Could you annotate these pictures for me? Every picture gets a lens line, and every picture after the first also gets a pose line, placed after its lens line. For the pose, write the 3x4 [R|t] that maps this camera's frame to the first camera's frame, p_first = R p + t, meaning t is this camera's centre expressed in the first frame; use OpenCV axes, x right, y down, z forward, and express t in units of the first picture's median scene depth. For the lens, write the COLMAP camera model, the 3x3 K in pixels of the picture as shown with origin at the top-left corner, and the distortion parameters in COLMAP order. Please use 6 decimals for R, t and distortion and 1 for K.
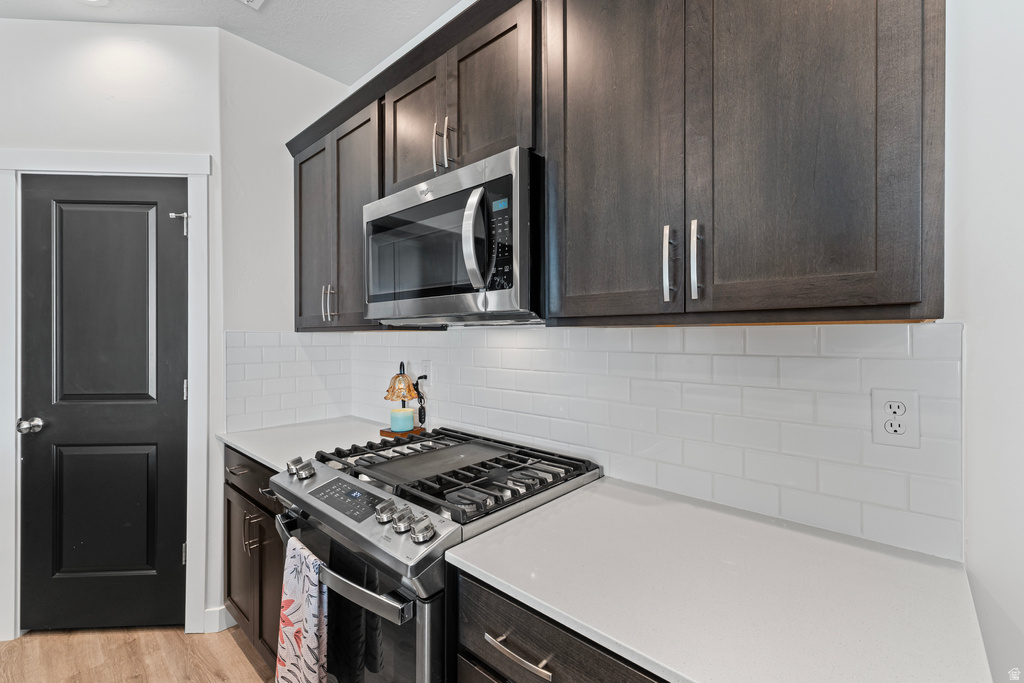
lens RADIAL K [[434.1, 0, 515.3], [0, 434.1, 337.1], [0, 0, 1]] dist [0.003988, 0.000098]
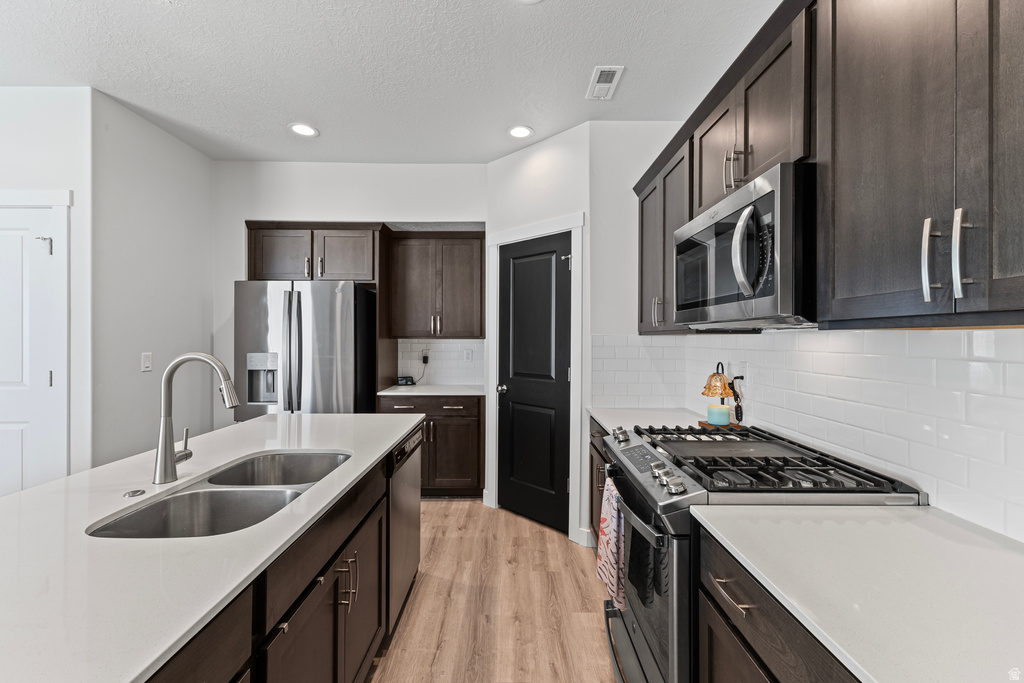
lens RADIAL K [[428.8, 0, 513.5], [0, 428.8, 339.0], [0, 0, 1]] dist [-0.000267, -0.000017]
pose [[0.666937, 0.004622, -0.745100, 0.287339], [-0.005530, 0.999984, 0.001252, -0.000262], [0.745093, 0.003285, 0.666952, -0.160076]]
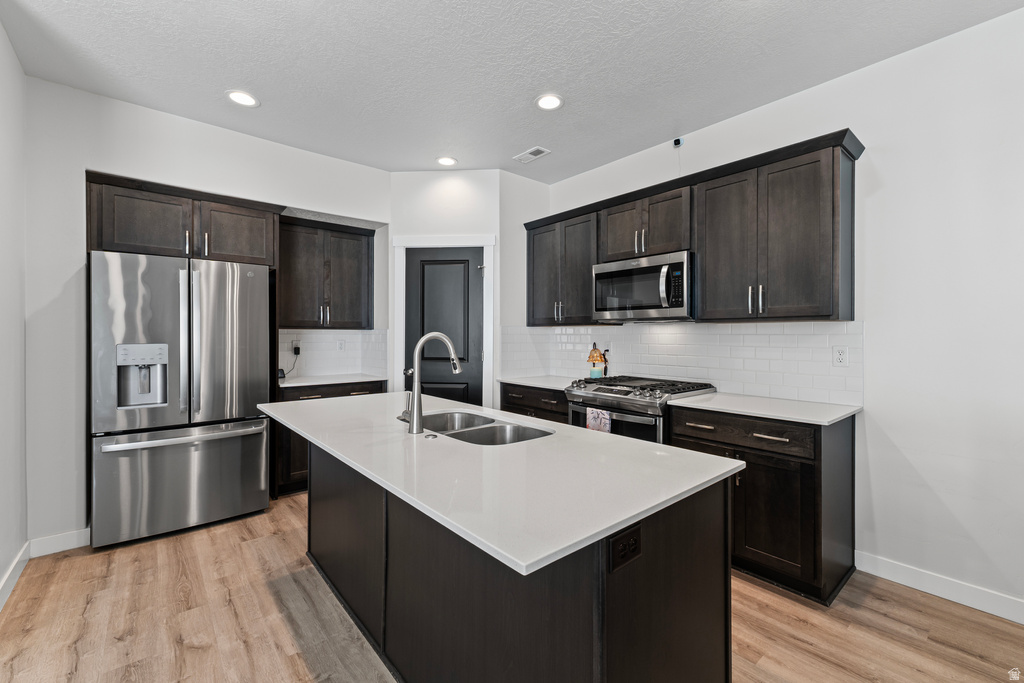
lens RADIAL K [[428.8, 0, 513.5], [0, 428.8, 339.0], [0, 0, 1]] dist [-0.000267, -0.000017]
pose [[0.990709, 0.004972, -0.135905, -0.517564], [-0.004301, 0.999977, 0.005230, 0.049719], [0.135928, -0.004597, 0.990708, -1.282463]]
